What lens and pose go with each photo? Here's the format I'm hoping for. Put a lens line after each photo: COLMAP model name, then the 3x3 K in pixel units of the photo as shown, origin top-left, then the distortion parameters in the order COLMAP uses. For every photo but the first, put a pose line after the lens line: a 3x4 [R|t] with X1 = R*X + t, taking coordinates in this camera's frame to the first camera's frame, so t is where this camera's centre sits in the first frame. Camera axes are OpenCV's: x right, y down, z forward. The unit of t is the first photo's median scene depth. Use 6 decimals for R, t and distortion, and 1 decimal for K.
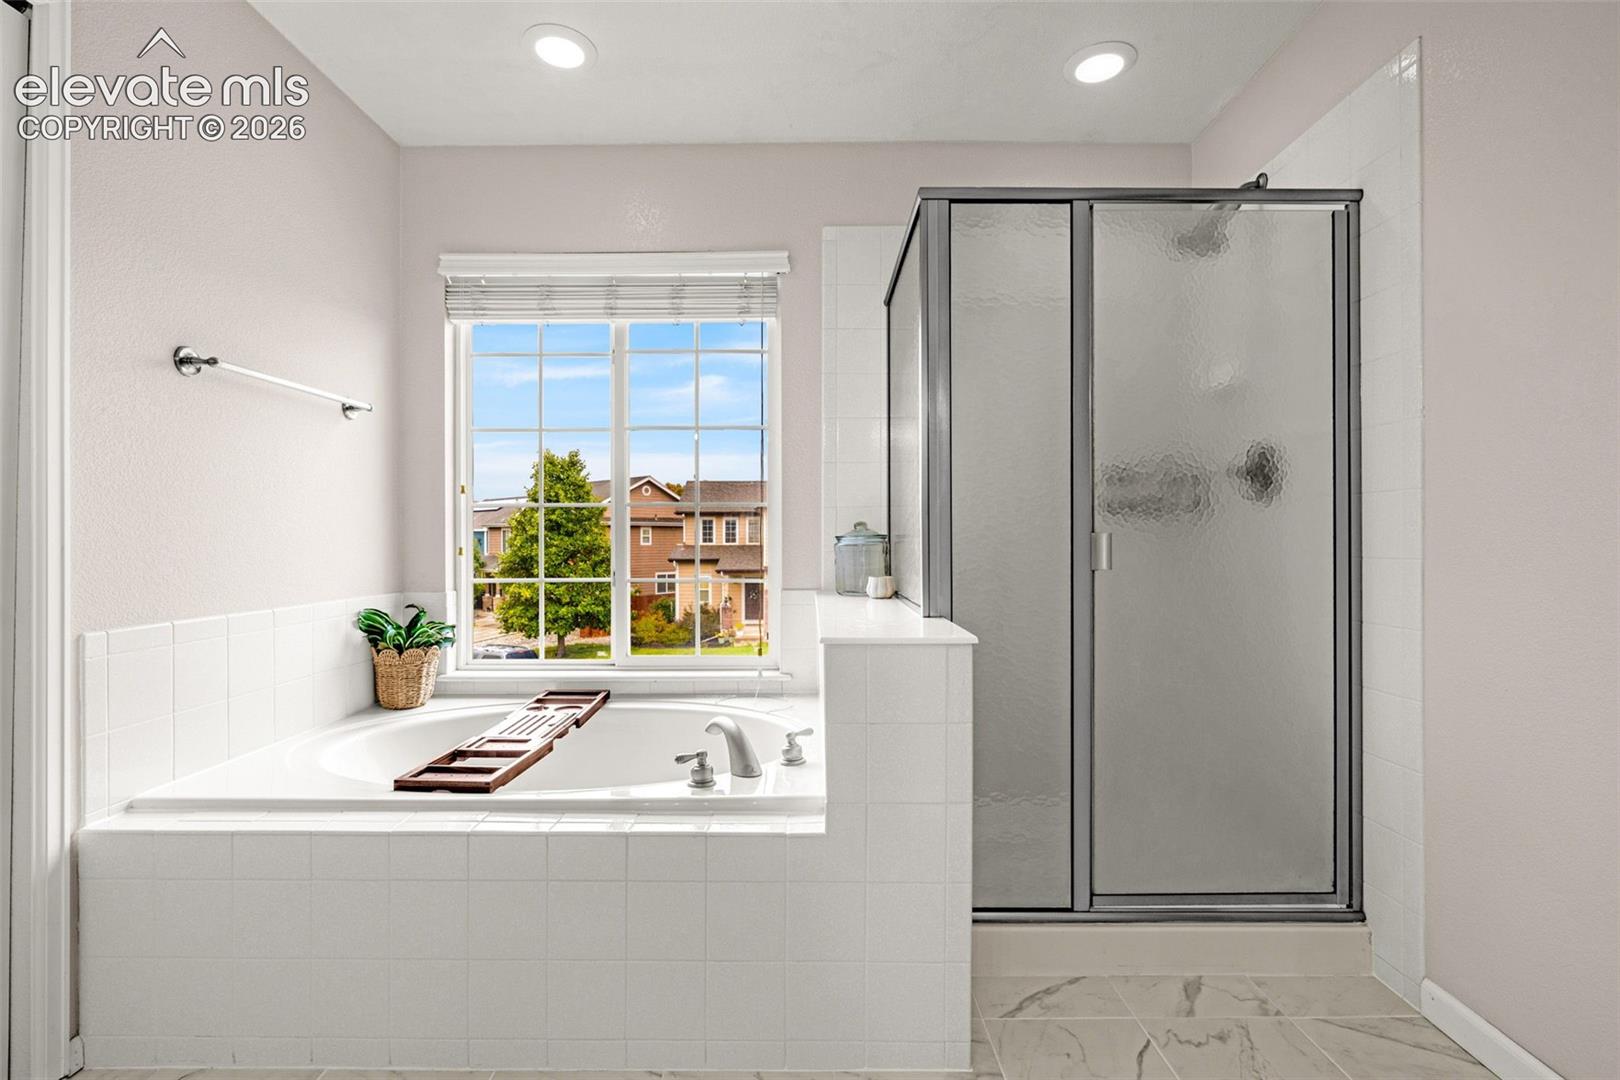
lens RADIAL K [[741.7, 0, 813.6], [0, 741.7, 544.4], [0, 0, 1]] dist [-0.000939, -0.000133]
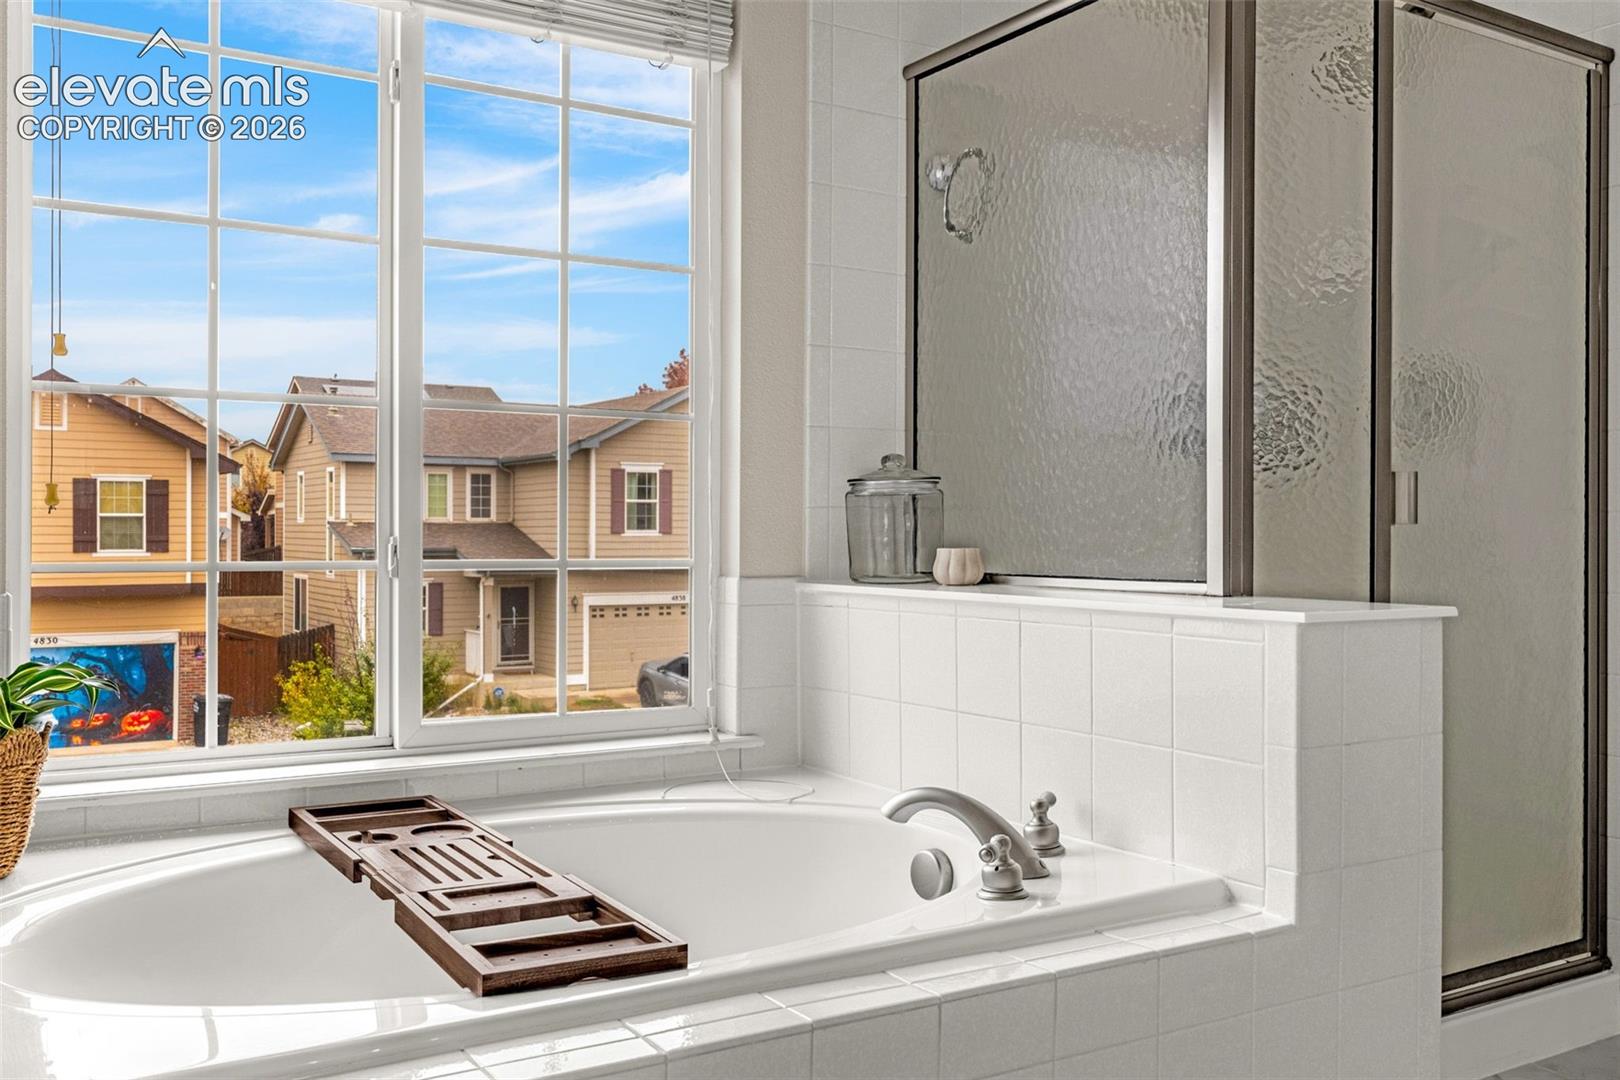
lens RADIAL K [[1429.1, 0, 810.0], [0, 1429.1, 540.0], [0, 0, 1]] dist [0.012936, 0.009612]
pose [[0.845459, 0.003087, 0.534032, -0.671085], [-0.001814, 0.999994, -0.002909, 0.045125], [-0.534038, 0.001490, 0.845459, 0.126964]]
